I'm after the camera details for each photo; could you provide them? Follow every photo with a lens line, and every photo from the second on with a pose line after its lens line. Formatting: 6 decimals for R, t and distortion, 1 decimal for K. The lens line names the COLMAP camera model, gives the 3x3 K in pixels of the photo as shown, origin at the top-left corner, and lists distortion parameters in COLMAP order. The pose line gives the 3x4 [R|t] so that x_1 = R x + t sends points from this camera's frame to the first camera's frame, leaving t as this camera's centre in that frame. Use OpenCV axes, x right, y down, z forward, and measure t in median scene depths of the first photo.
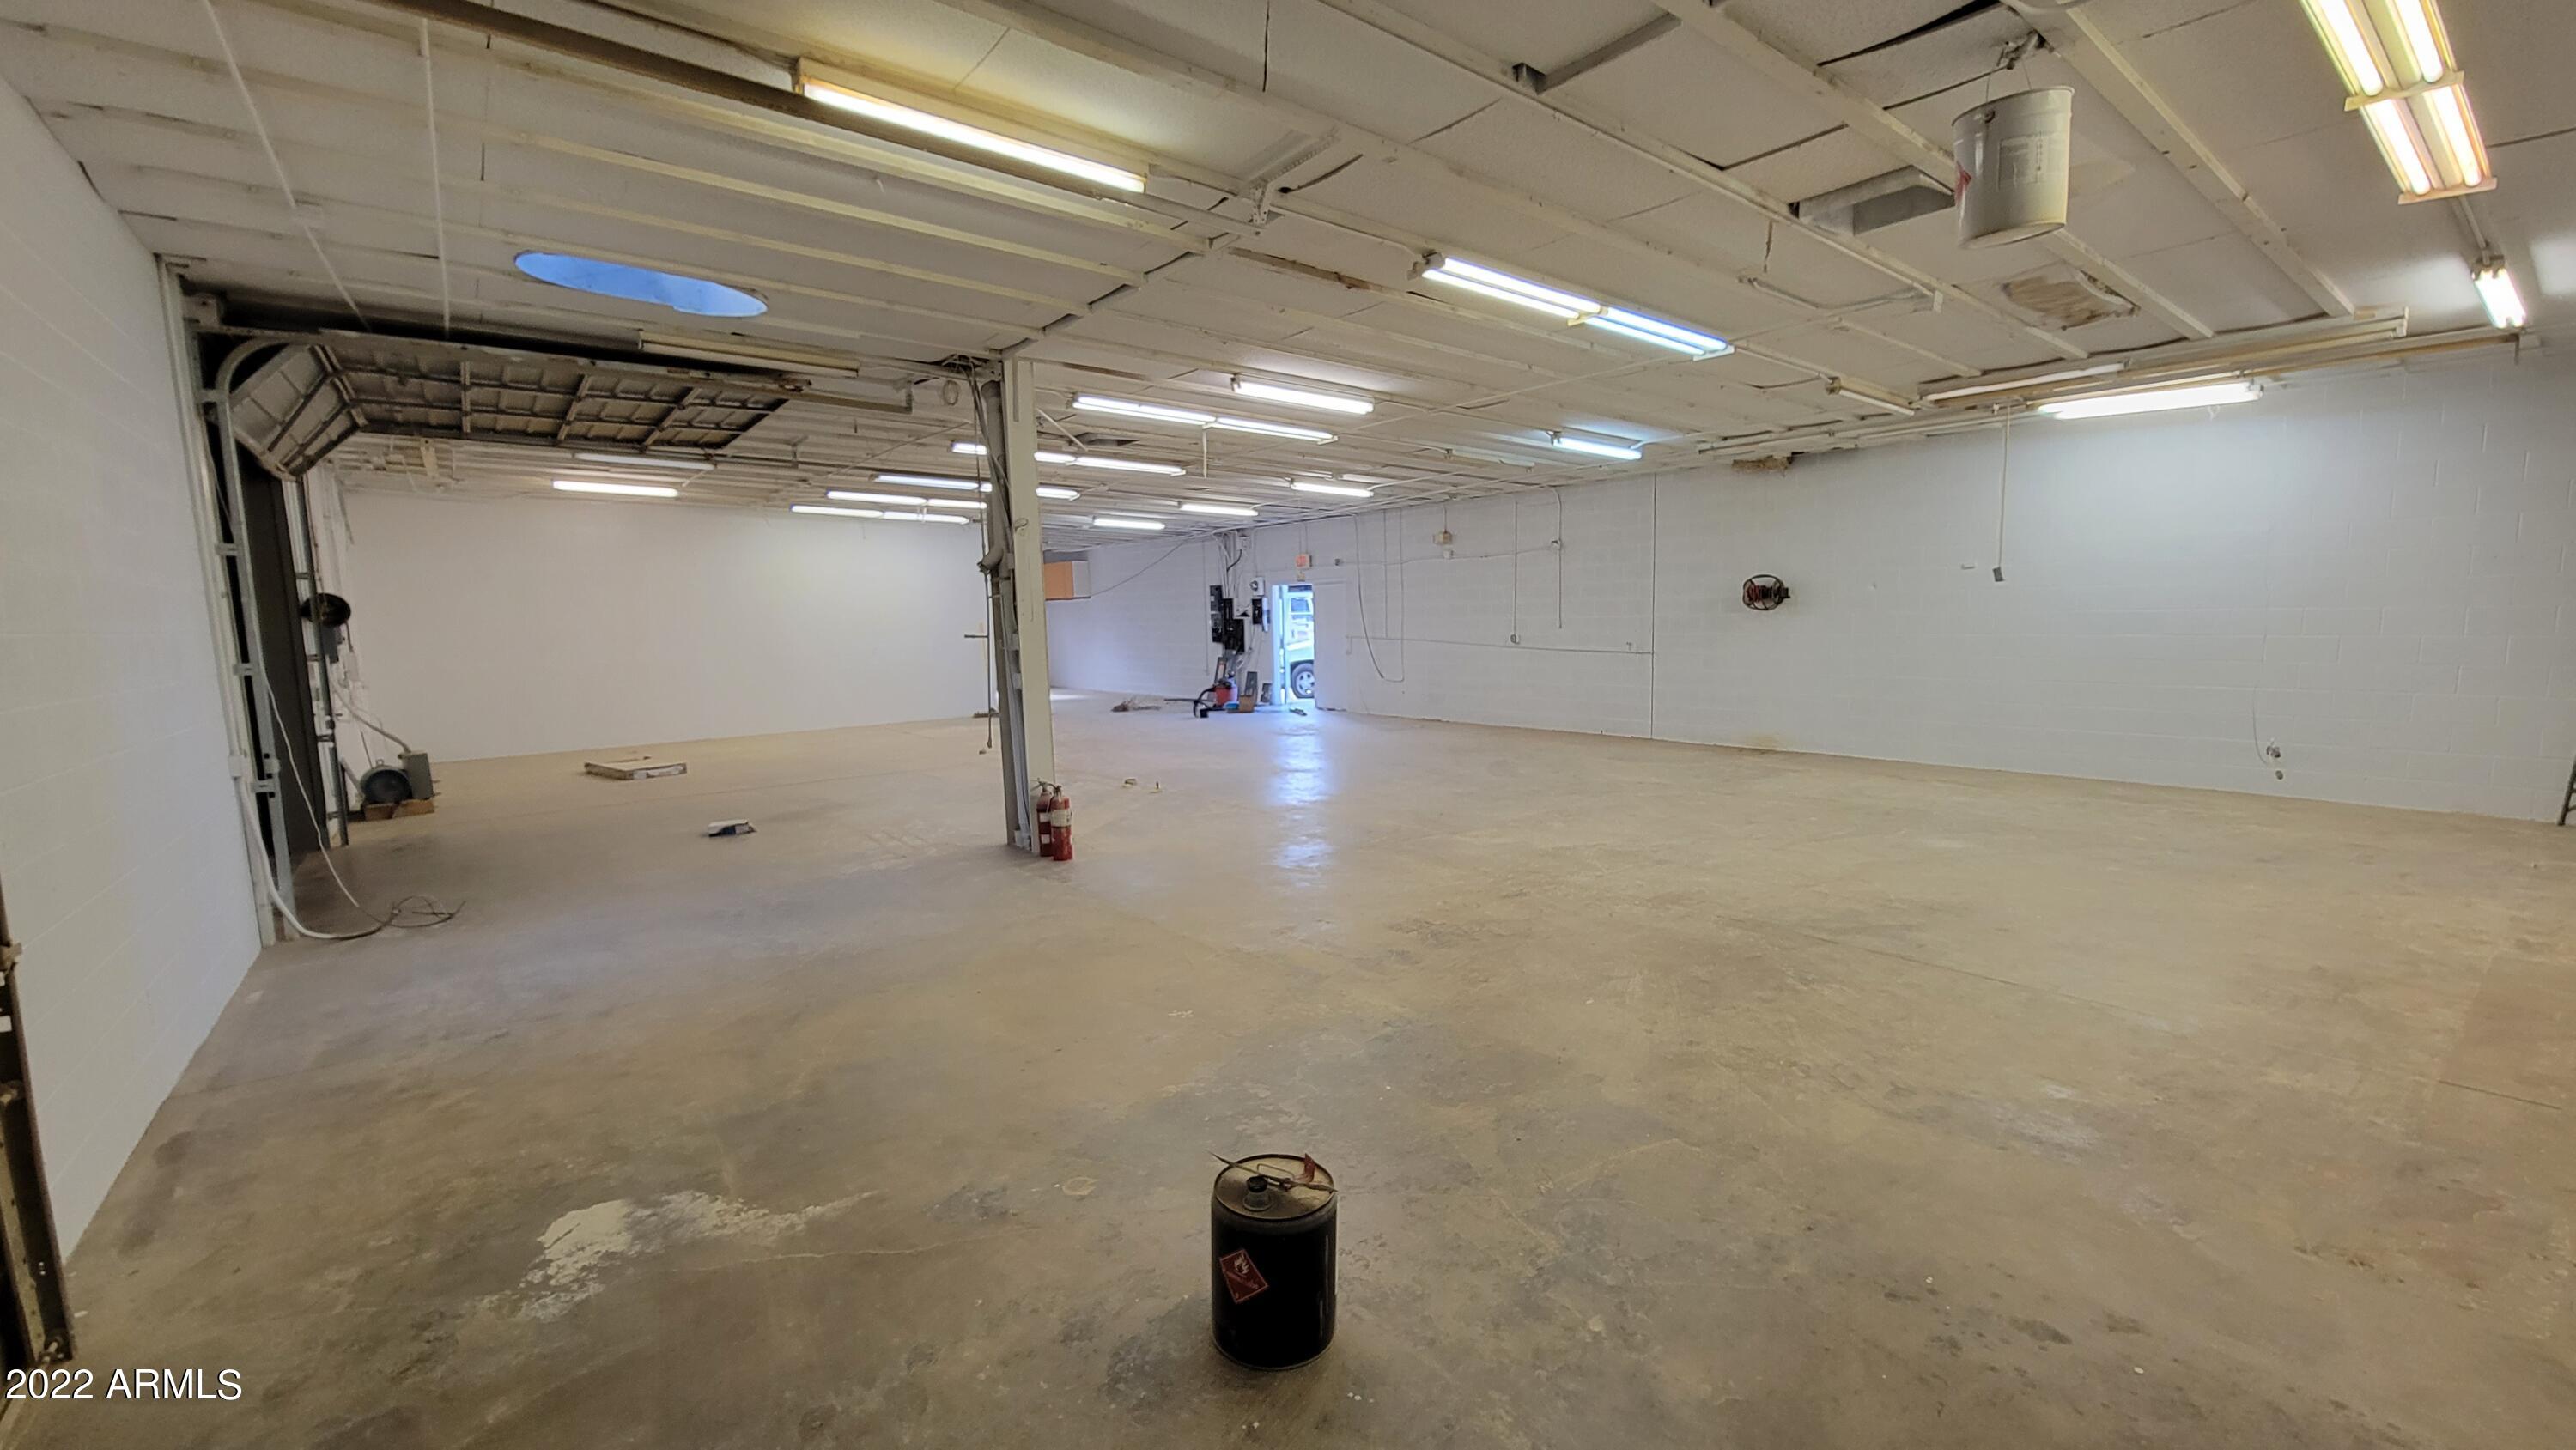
lens RADIAL K [[1056.8, 0, 1290.0], [0, 1056.8, 724.2], [0, 0, 1]] dist [-0.004353, -0.000696]
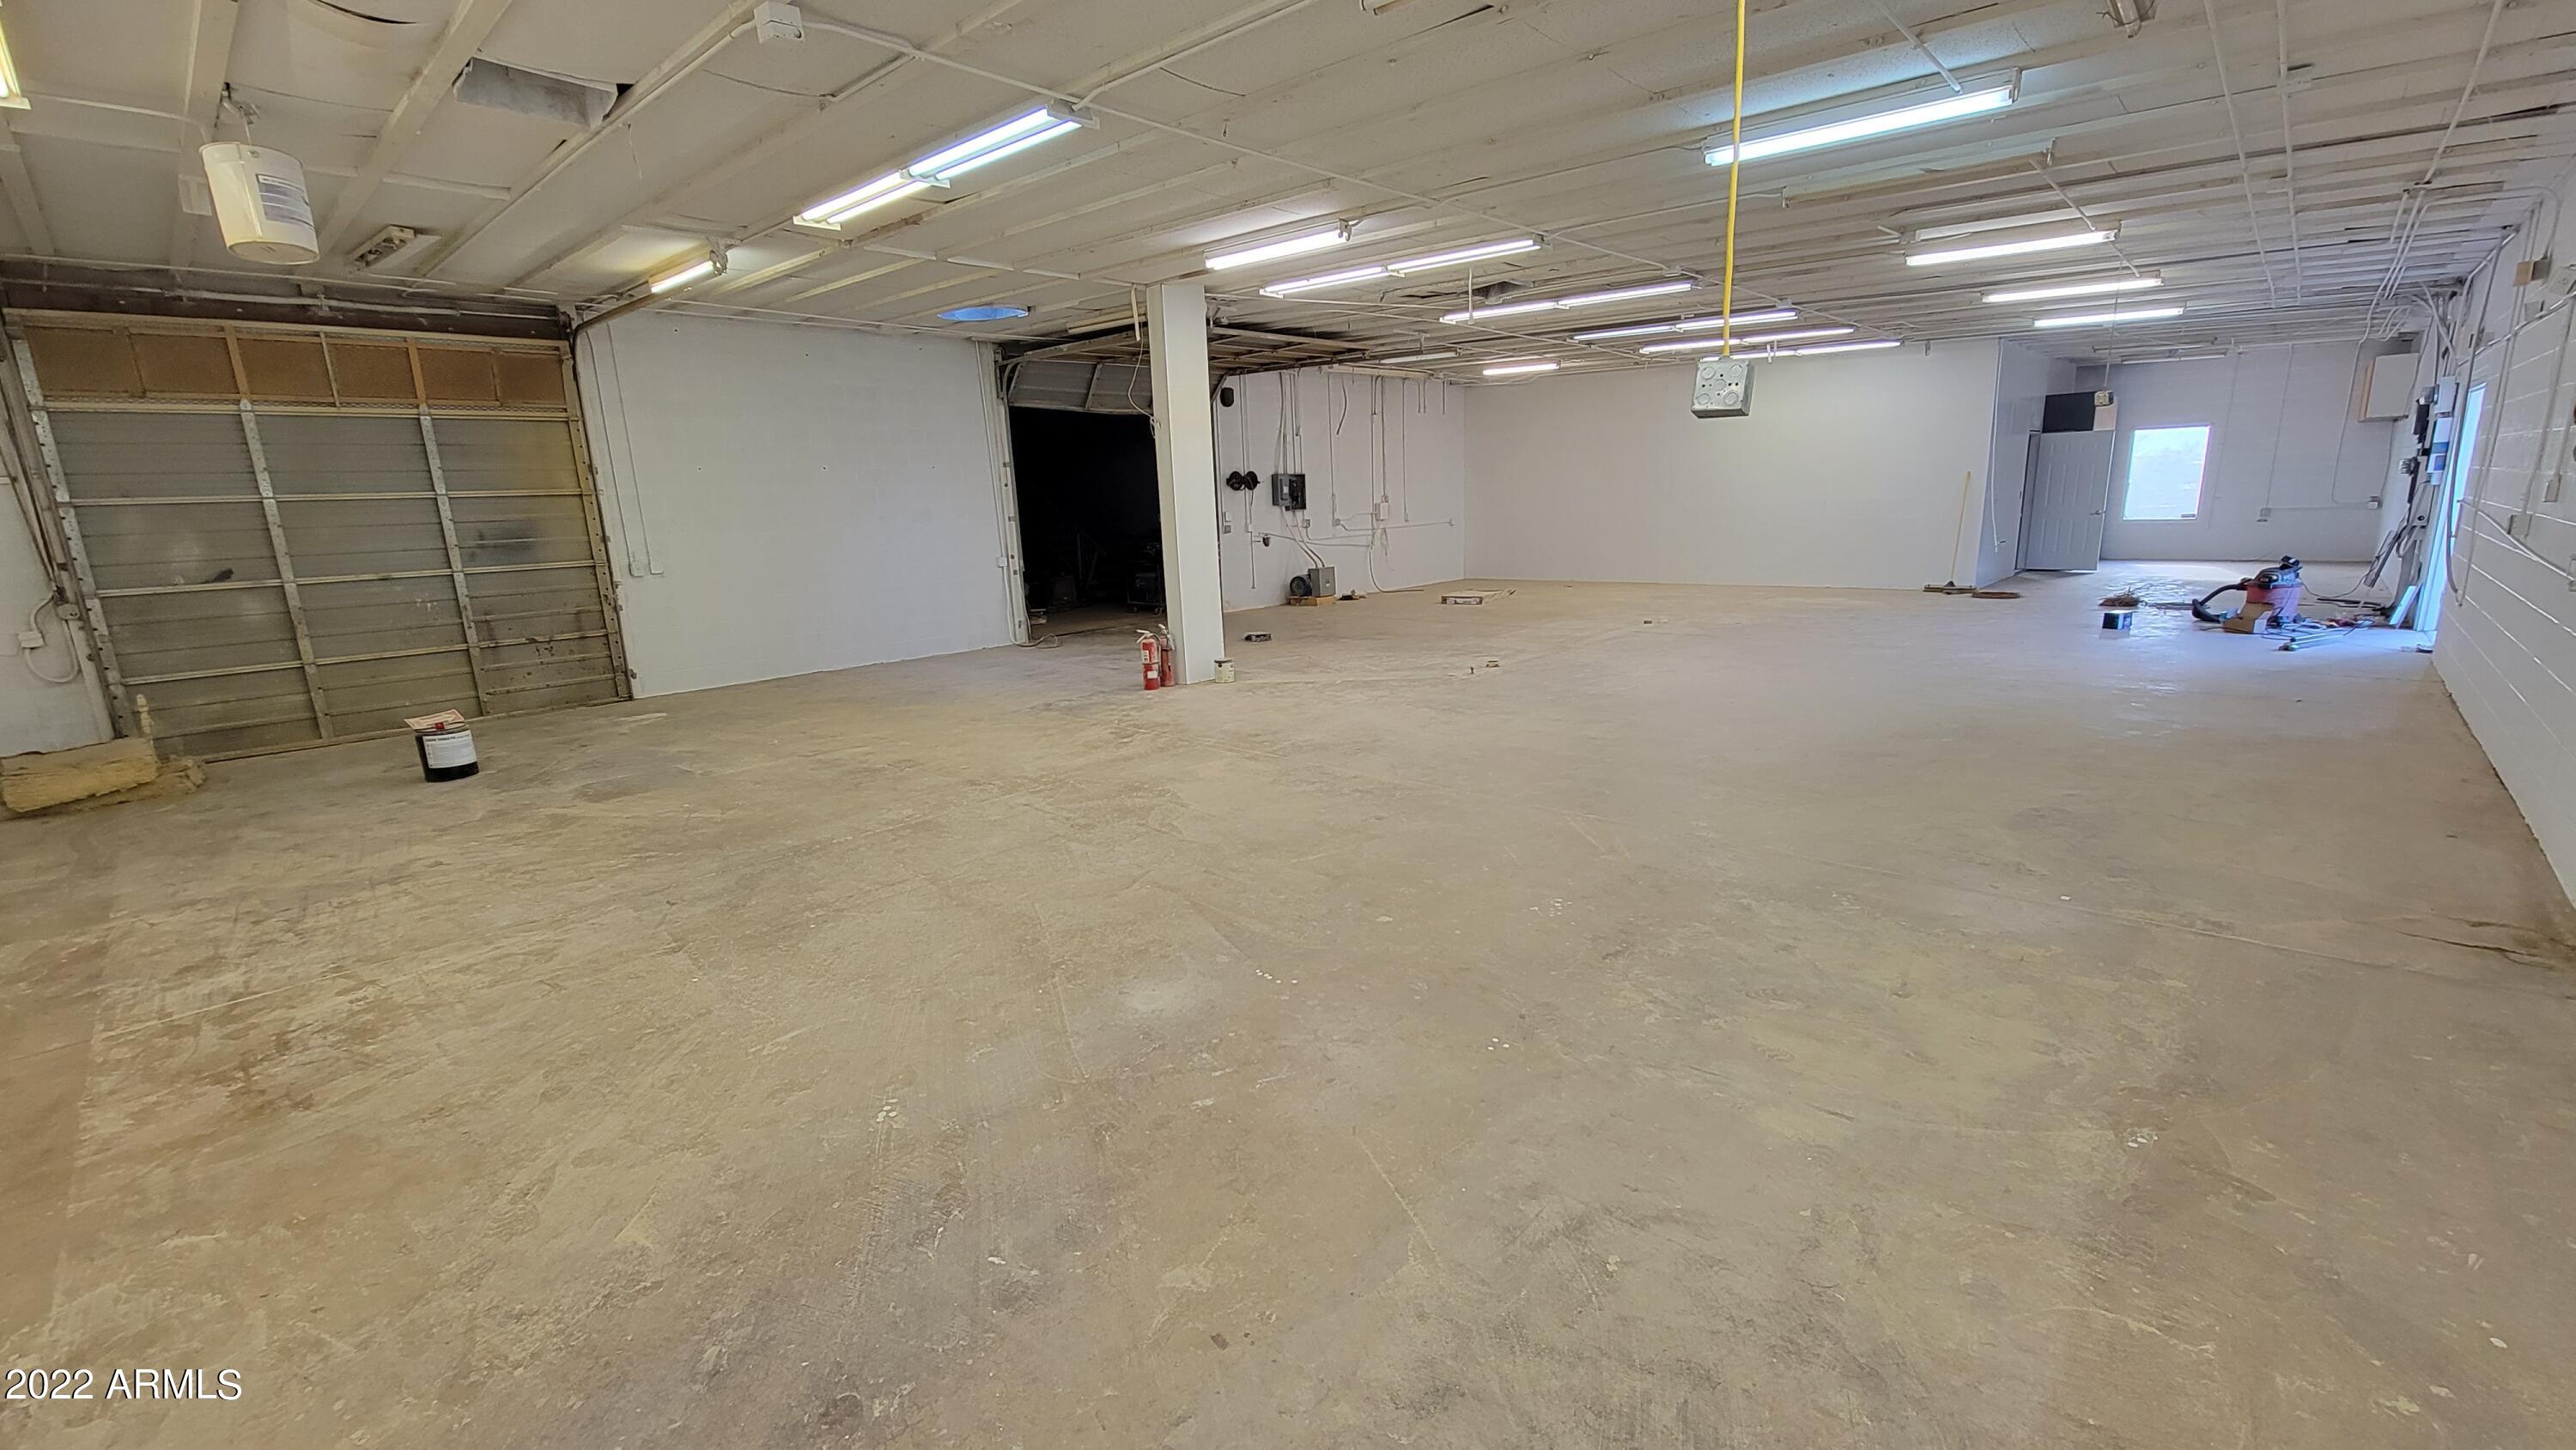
lens RADIAL K [[1056.8, 0, 1290.0], [0, 1056.8, 724.2], [0, 0, 1]] dist [-0.004353, -0.000696]
pose [[0.155385, 0.226566, -0.961521, 1.512066], [-0.069535, 0.973438, 0.218137, -0.175483], [0.985404, 0.032964, 0.167012, 1.360808]]
